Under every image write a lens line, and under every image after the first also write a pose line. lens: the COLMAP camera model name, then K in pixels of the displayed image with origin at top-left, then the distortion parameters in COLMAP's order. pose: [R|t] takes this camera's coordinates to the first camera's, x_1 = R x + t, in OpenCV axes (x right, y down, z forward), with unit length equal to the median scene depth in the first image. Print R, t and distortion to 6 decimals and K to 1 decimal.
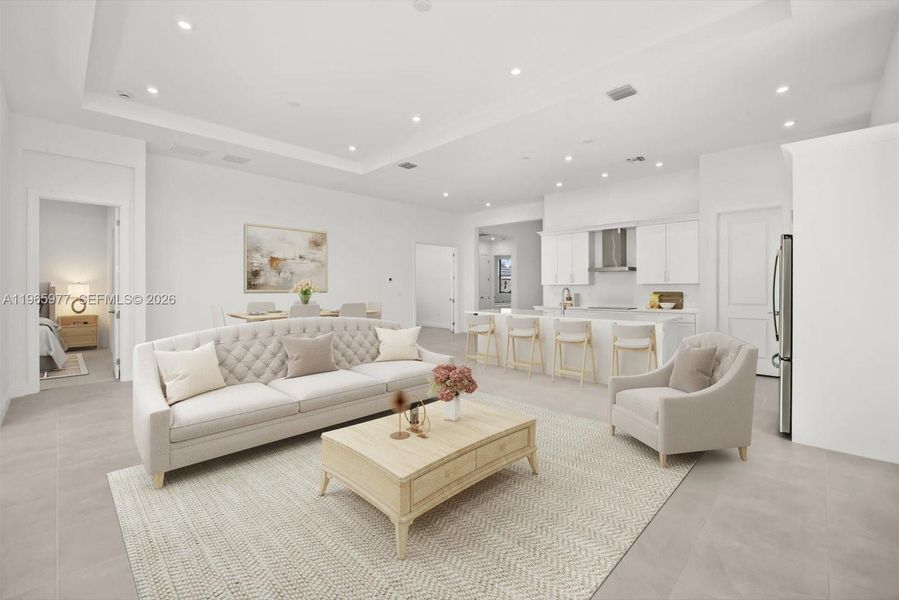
lens RADIAL K [[374.4, 0, 449.5], [0, 374.4, 300.0], [0, 0, 1]] dist [0.000288, -0.000013]
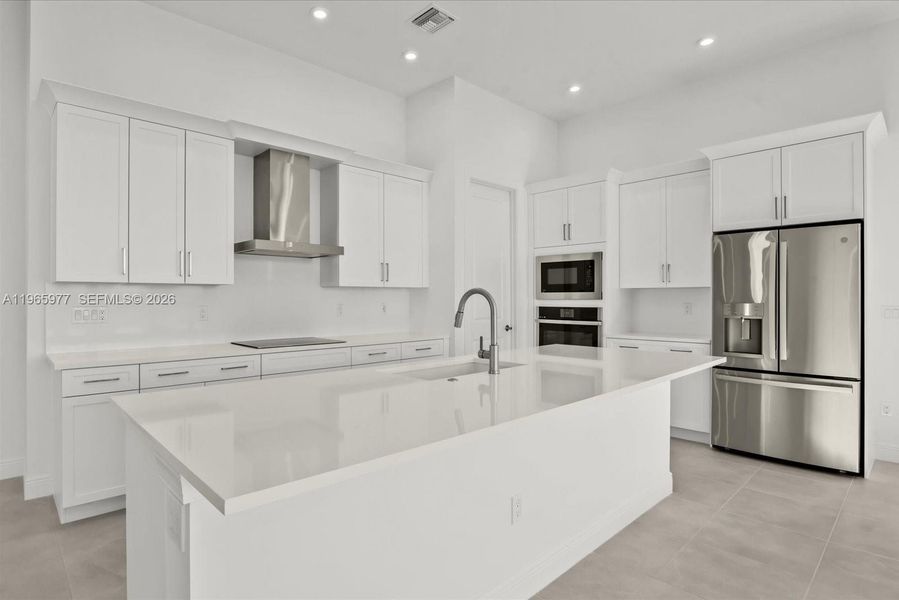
lens RADIAL K [[472.0, 0, 416.6], [0, 472.0, 300.5], [0, 0, 1]] dist [-0.003253, -0.000535]
pose [[0.051035, -0.001844, 0.998695, -0.086881], [0.048959, 0.998801, -0.000658, -0.019757], [-0.997496, 0.048929, 0.051064, 0.930143]]
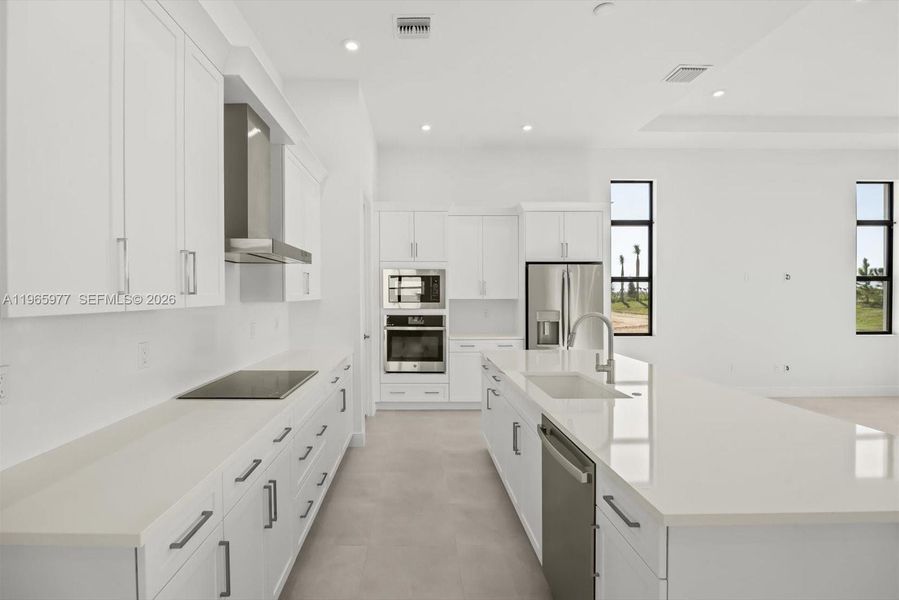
lens RADIAL K [[427.8, 0, 420.4], [0, 427.8, 300.7], [0, 0, 1]] dist [-0.013615, -0.000496]
pose [[-0.703730, -0.006315, 0.710440, 0.114461], [0.034996, 0.998438, 0.043541, -0.058588], [-0.709605, 0.055504, -0.702410, 1.272765]]
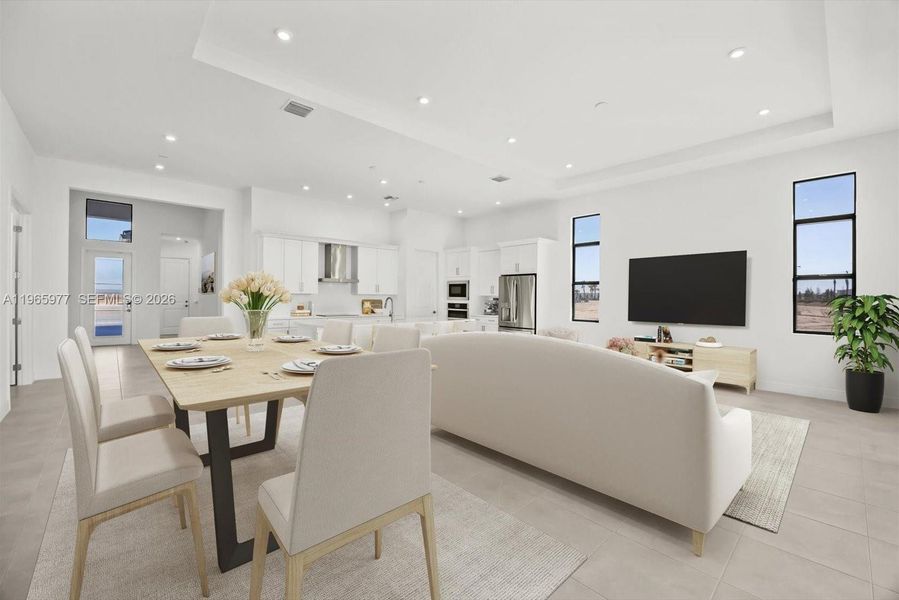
lens RADIAL K [[374.4, 0, 449.5], [0, 374.4, 300.0], [0, 0, 1]] dist [0.000288, -0.000013]
pose [[0.045998, -0.005844, 0.998924, -0.729797], [0.039152, 0.999225, 0.004043, -0.017089], [-0.998174, 0.038924, 0.046191, 0.693107]]
